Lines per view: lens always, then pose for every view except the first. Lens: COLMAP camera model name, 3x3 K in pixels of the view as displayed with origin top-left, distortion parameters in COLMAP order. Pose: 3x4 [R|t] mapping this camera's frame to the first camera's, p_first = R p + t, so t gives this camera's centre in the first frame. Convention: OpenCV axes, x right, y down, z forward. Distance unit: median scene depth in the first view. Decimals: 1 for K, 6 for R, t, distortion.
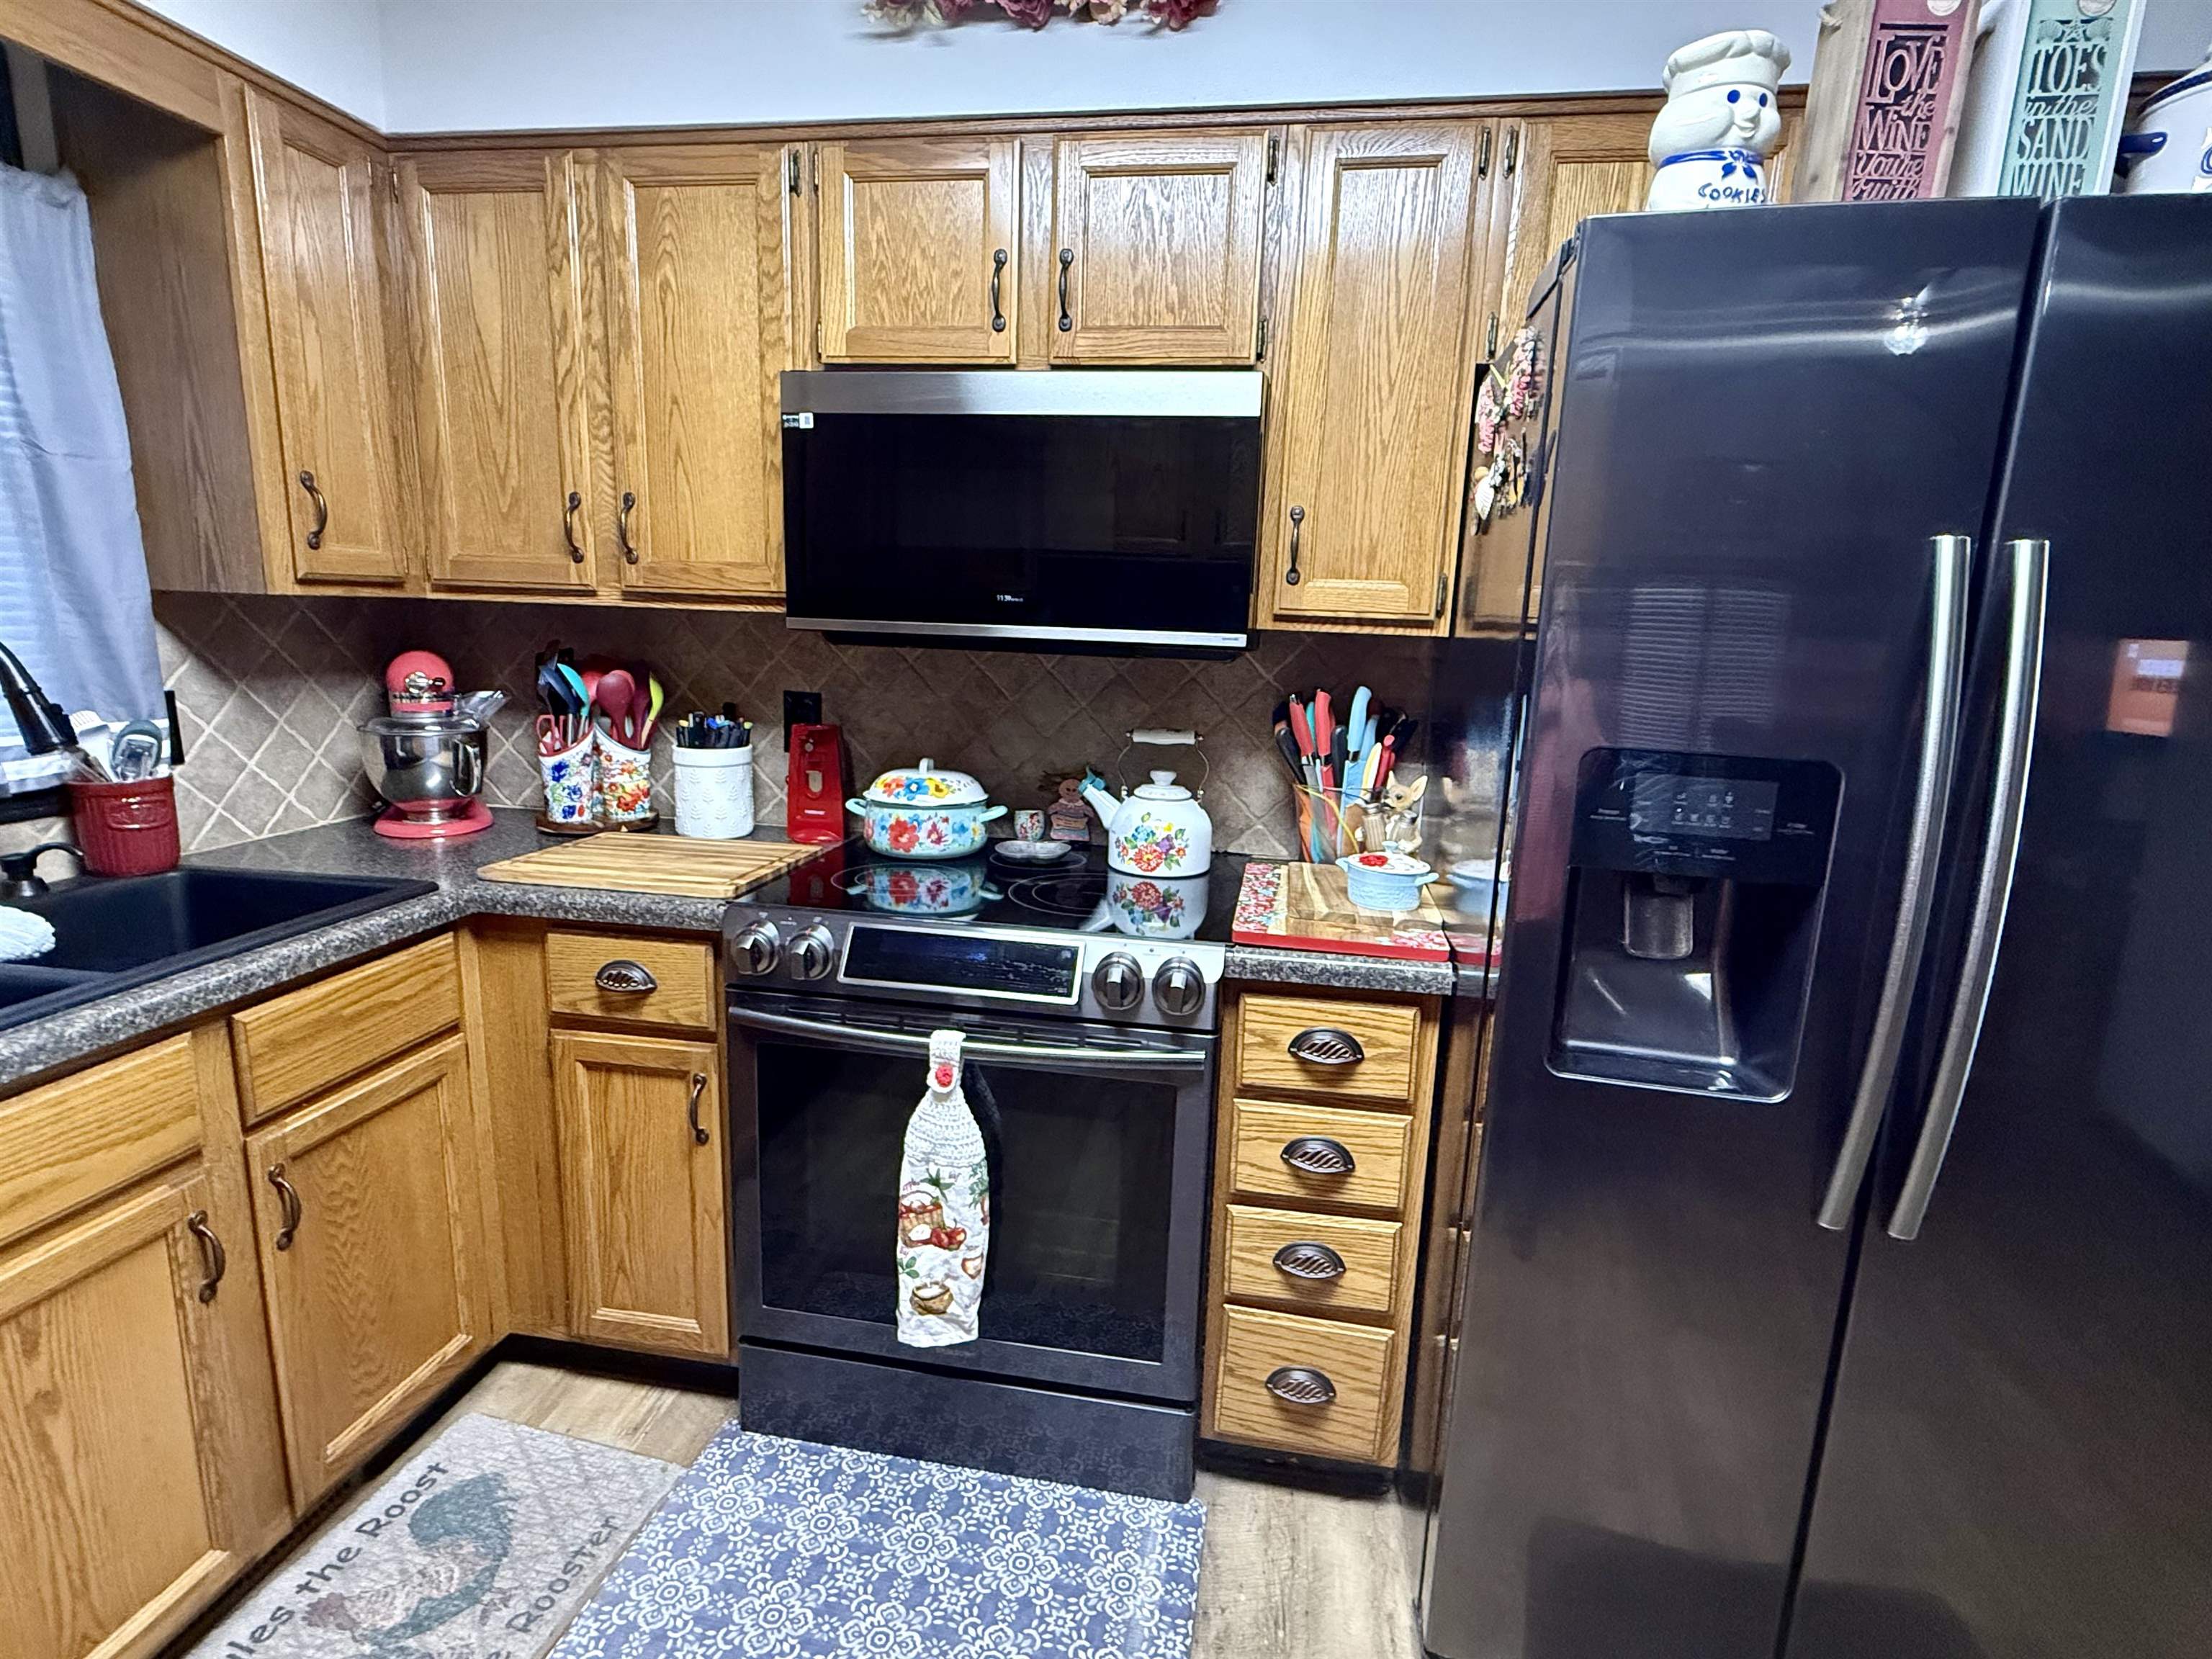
lens RADIAL K [[1088.5, 0, 1111.1], [0, 1088.5, 828.5], [0, 0, 1]] dist [0.002224, -0.000148]
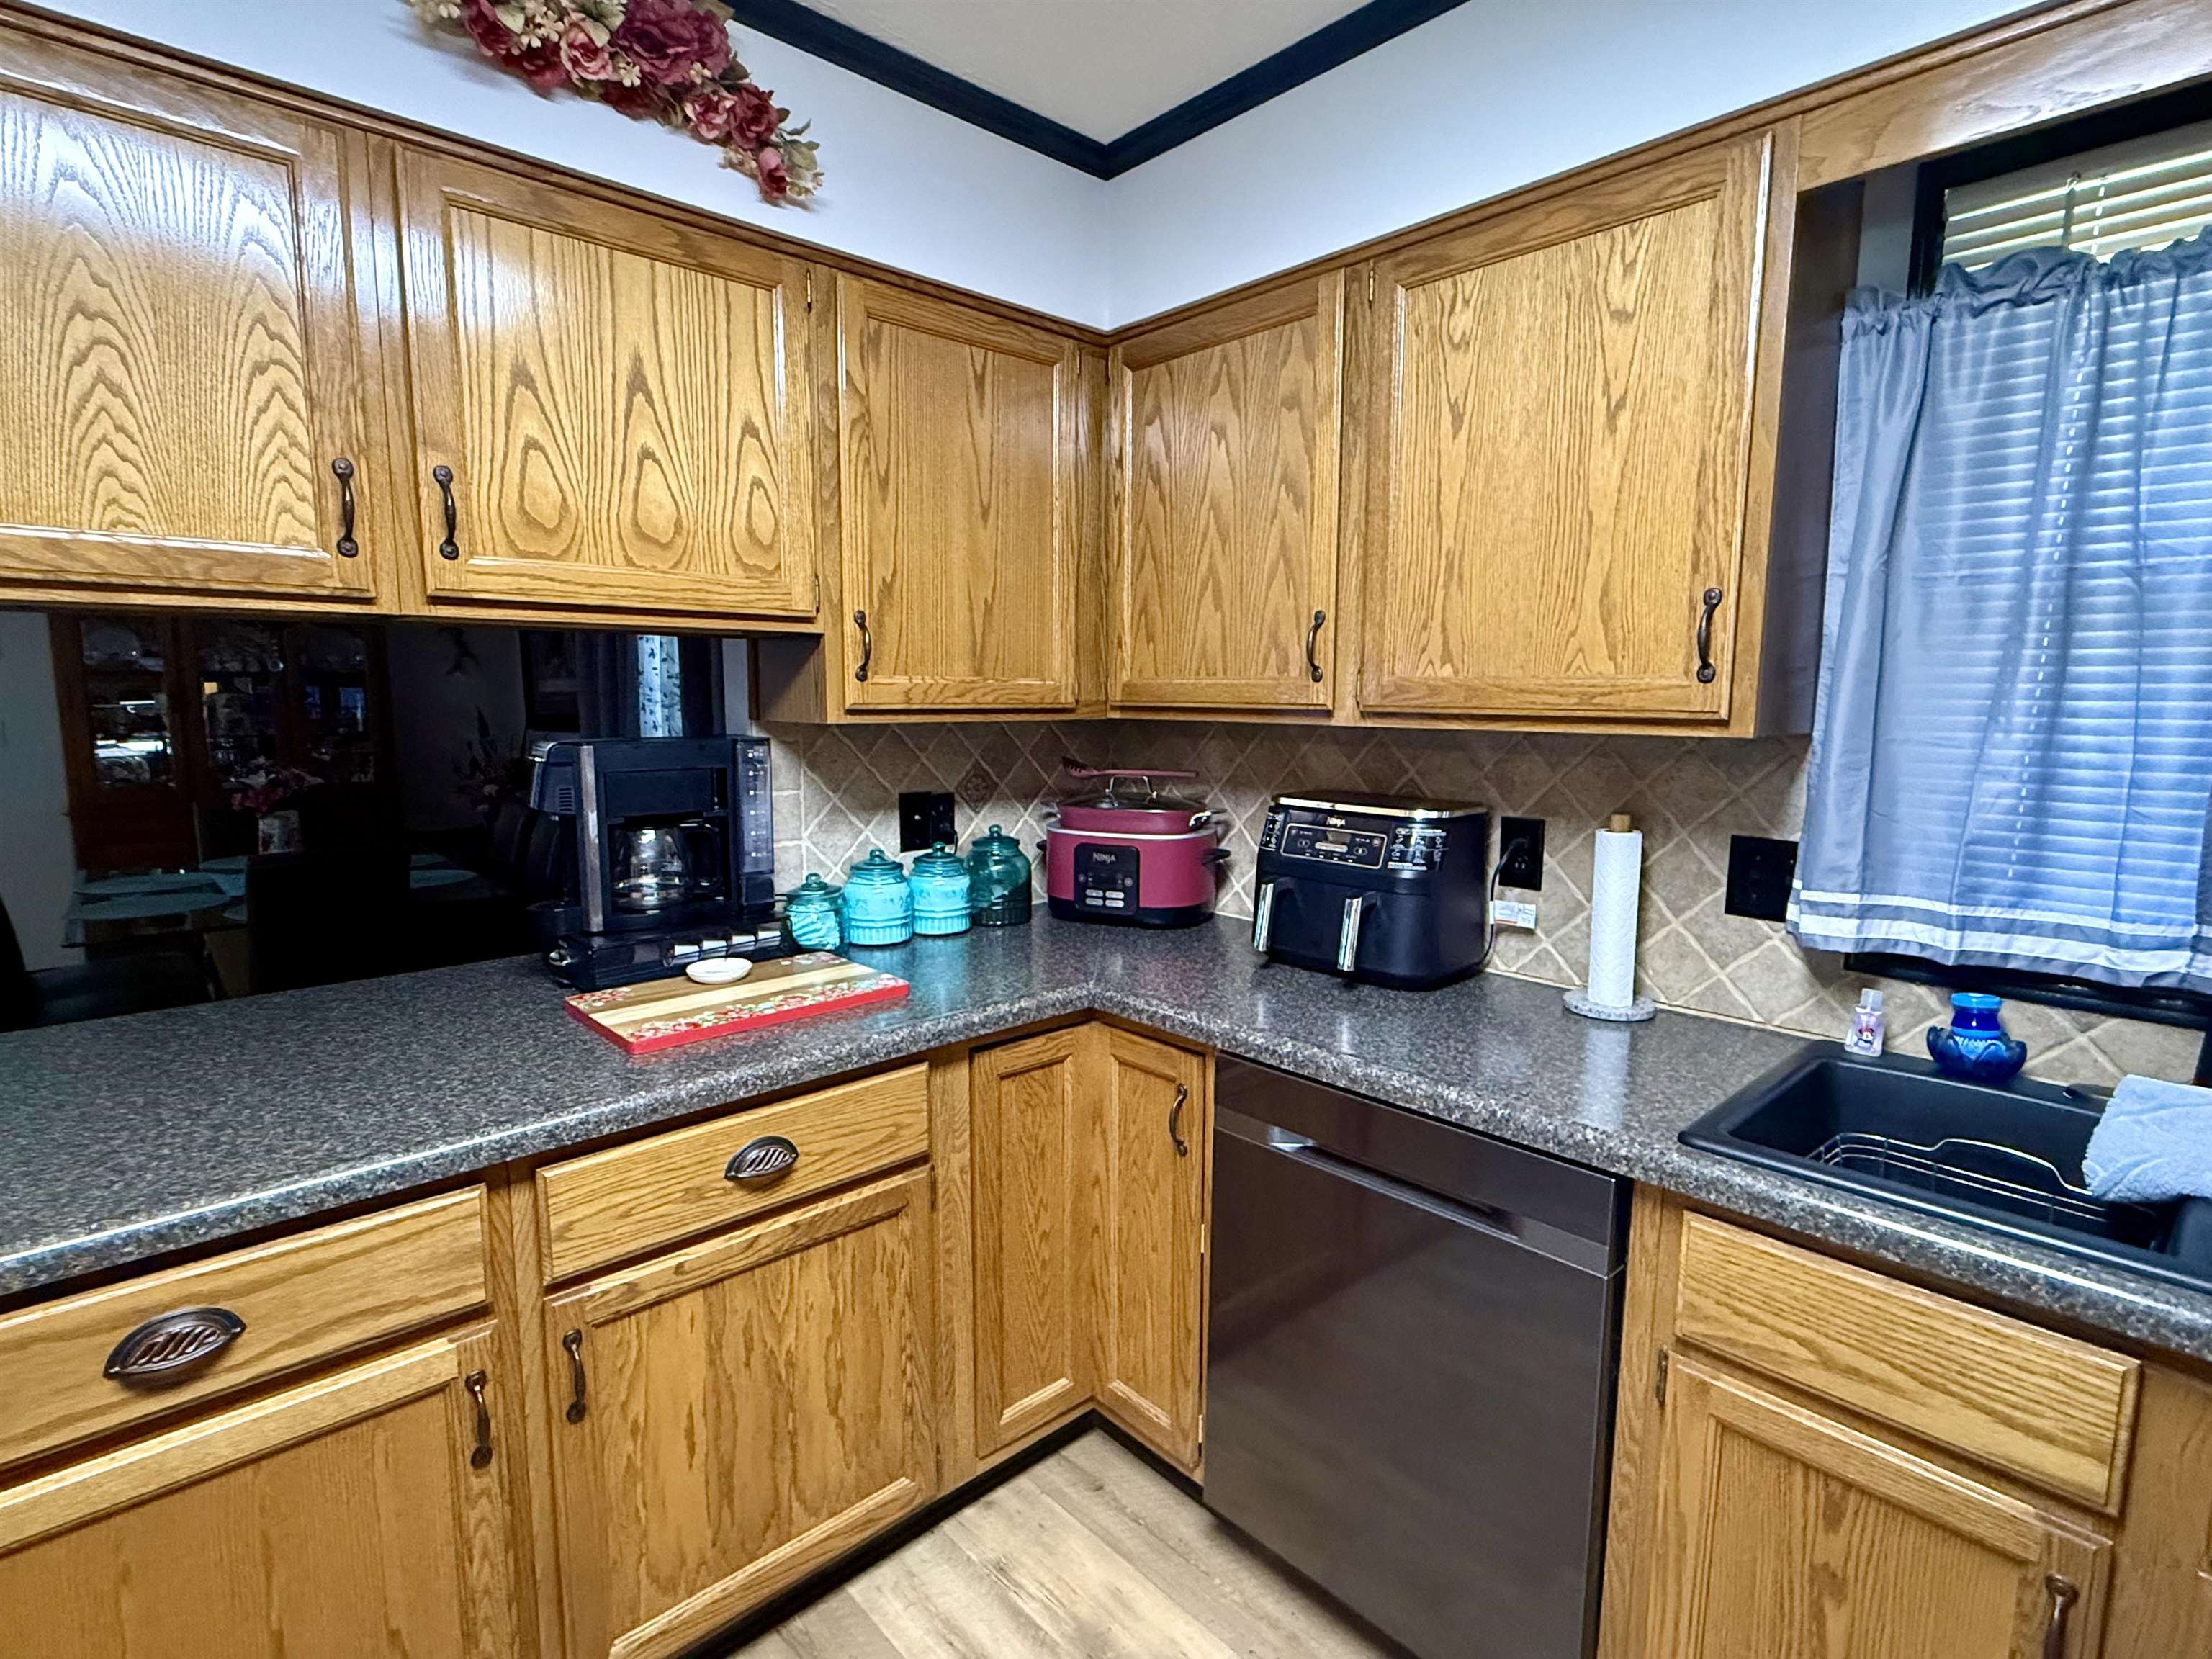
lens RADIAL K [[1081.7, 0, 1112.0], [0, 1081.7, 826.7], [0, 0, 1]] dist [-0.000364, -0.000617]
pose [[-0.609875, 0.061651, -0.790096, 0.078592], [-0.182382, 0.959291, 0.215634, -0.134017], [0.771226, 0.275610, -0.573803, 0.587047]]
